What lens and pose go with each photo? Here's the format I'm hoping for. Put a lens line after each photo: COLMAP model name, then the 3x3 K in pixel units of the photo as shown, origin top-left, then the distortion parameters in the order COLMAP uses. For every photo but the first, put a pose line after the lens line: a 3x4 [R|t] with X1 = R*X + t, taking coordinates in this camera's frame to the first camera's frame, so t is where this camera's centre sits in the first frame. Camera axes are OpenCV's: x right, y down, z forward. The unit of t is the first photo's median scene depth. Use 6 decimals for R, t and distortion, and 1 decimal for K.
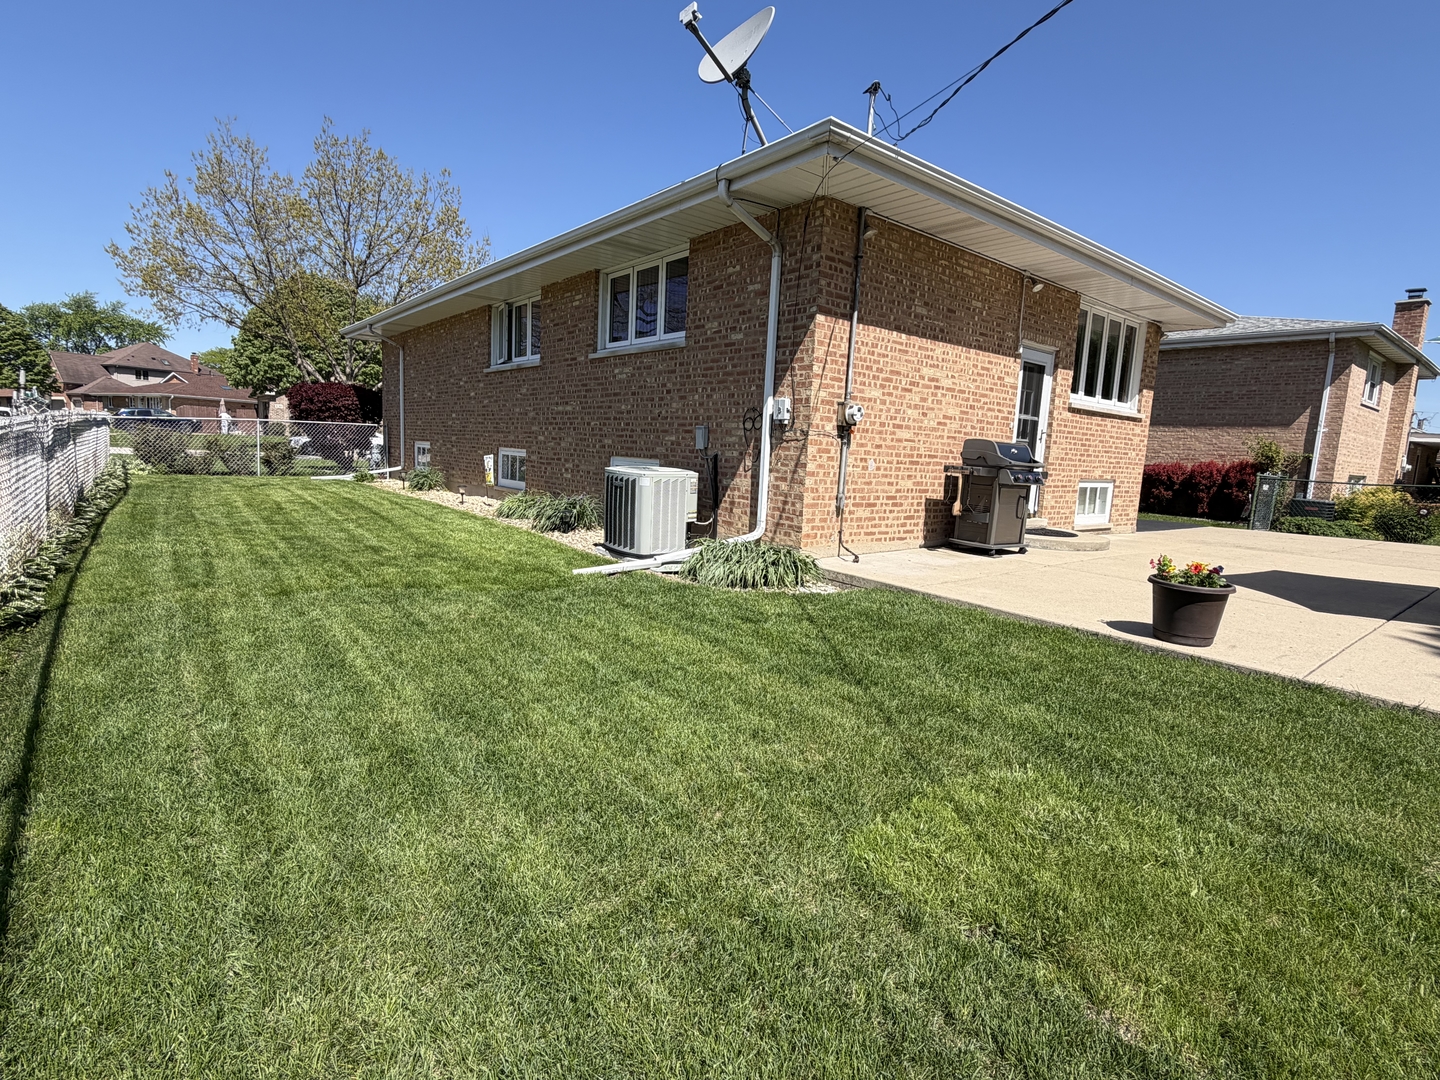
lens RADIAL K [[726.0, 0, 720.0], [0, 726.0, 540.0], [0, 0, 1]] dist [-0.000989, 0.000429]
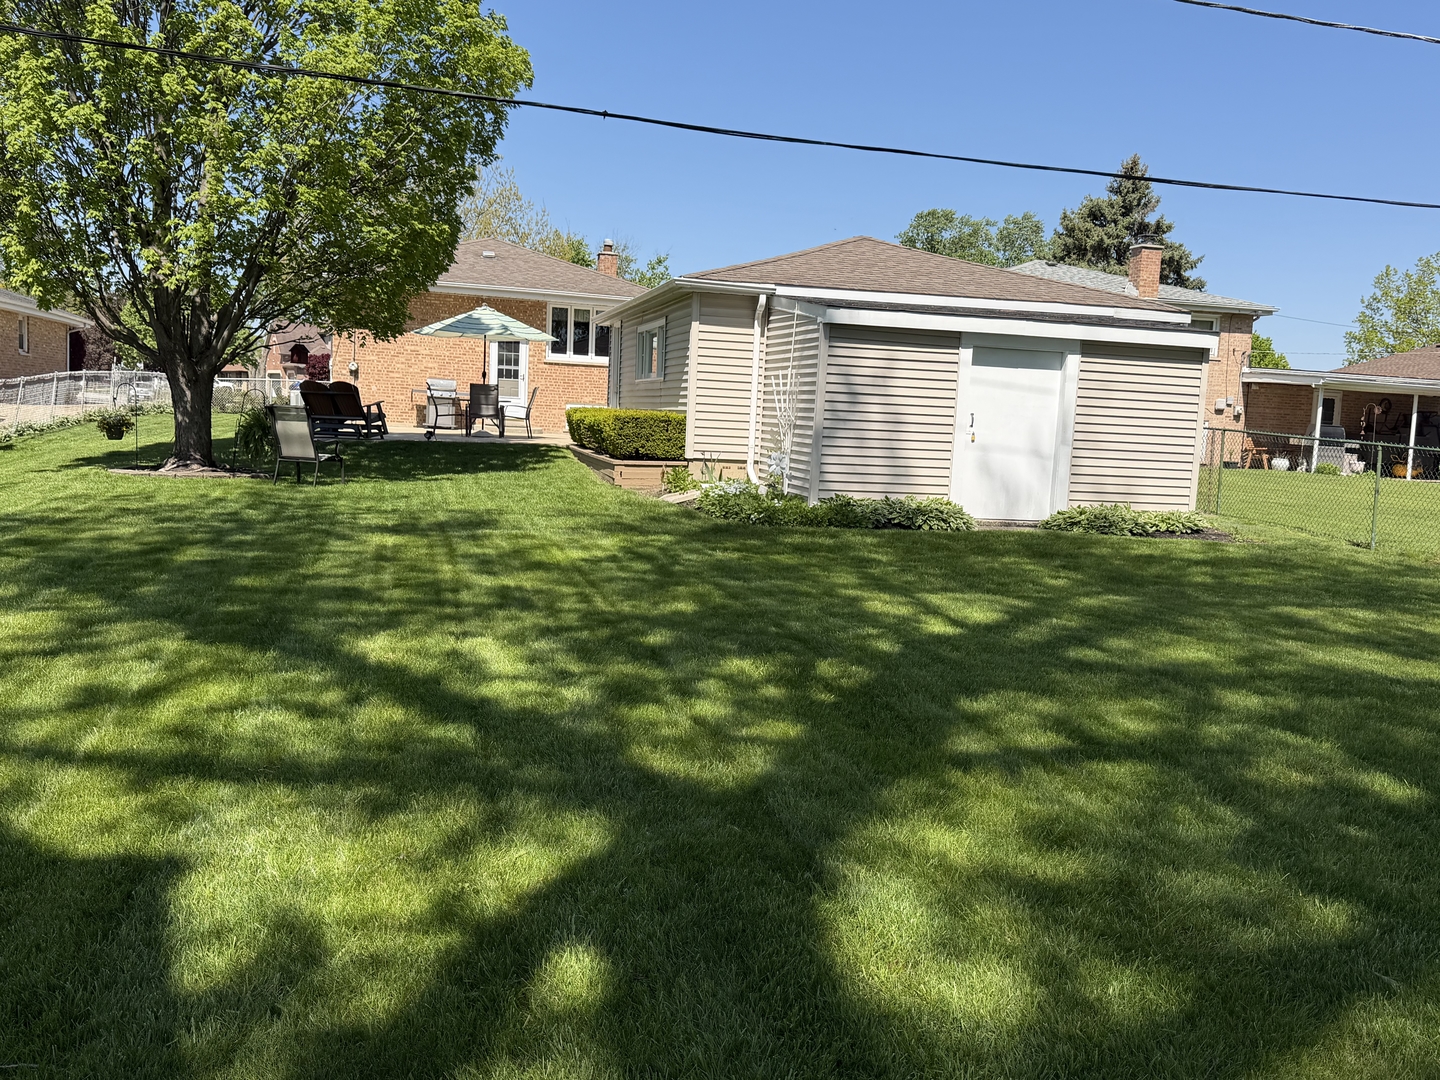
lens RADIAL K [[1271.3, 0, 720.0], [0, 1271.3, 540.0], [0, 0, 1]] dist [0.192186, -0.393278]
pose [[0.904836, 0.034322, -0.424376, 1.244127], [-0.056408, 0.997623, -0.039586, 0.203088], [0.422008, 0.059757, 0.904621, -0.943228]]
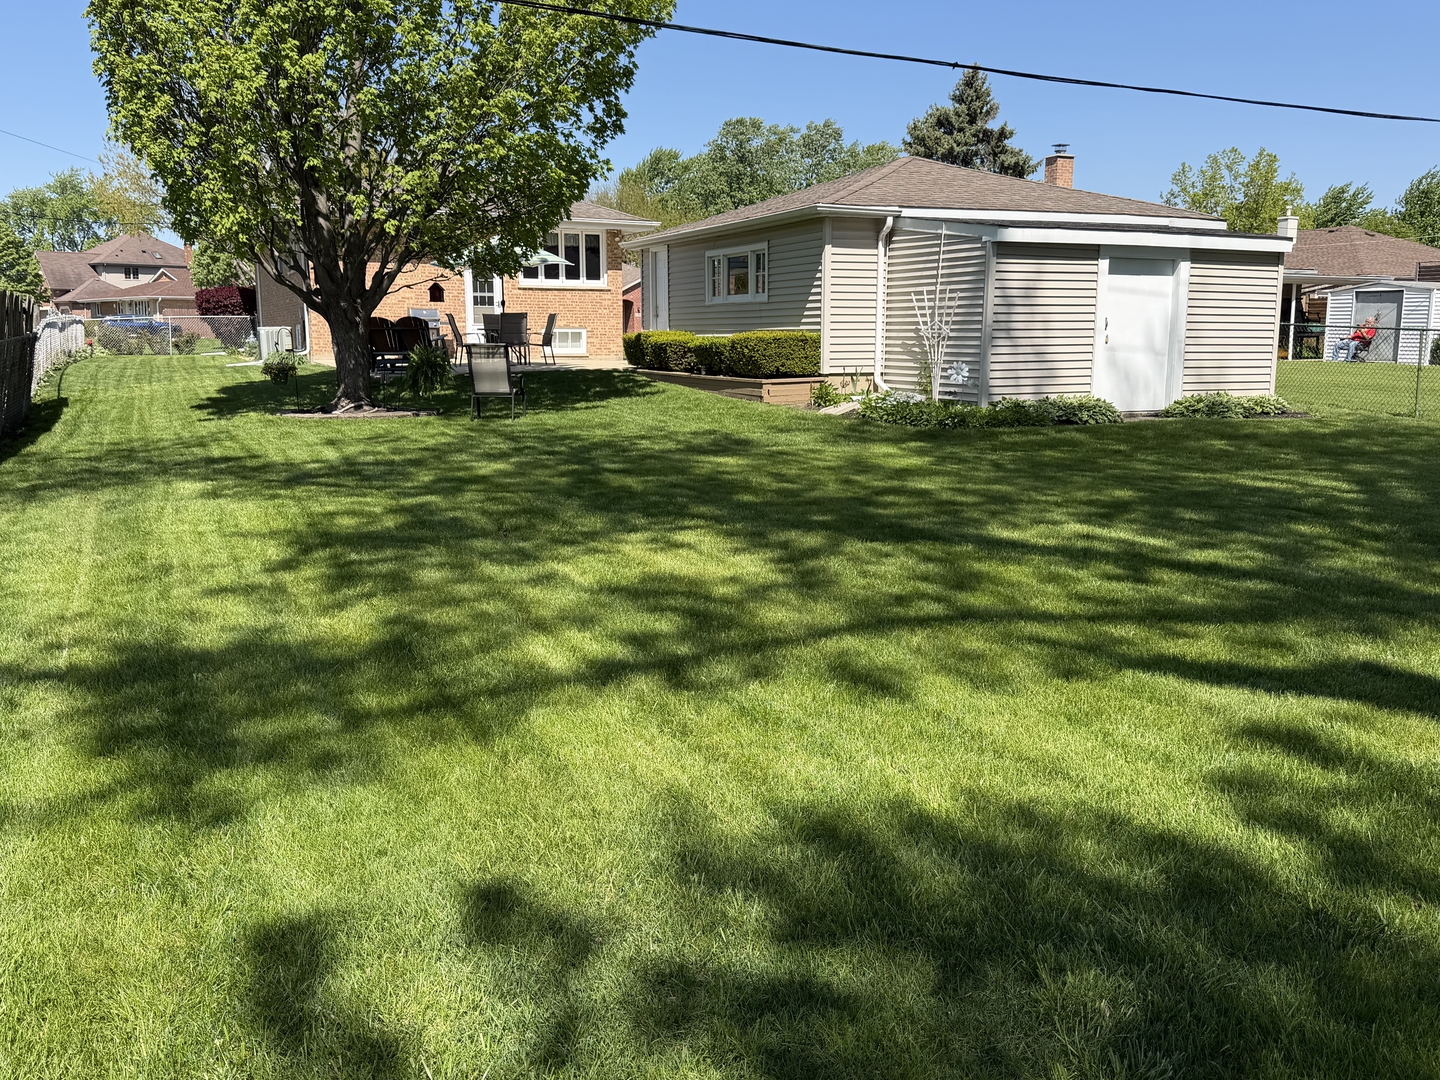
lens RADIAL K [[1271.3, 0, 720.0], [0, 1271.3, 540.0], [0, 0, 1]] dist [0.192186, -0.393278]
pose [[0.965792, -0.008900, -0.259165, 0.994511], [0.015460, 0.999609, 0.023285, 0.214955], [0.258856, -0.026495, 0.965552, -1.121879]]
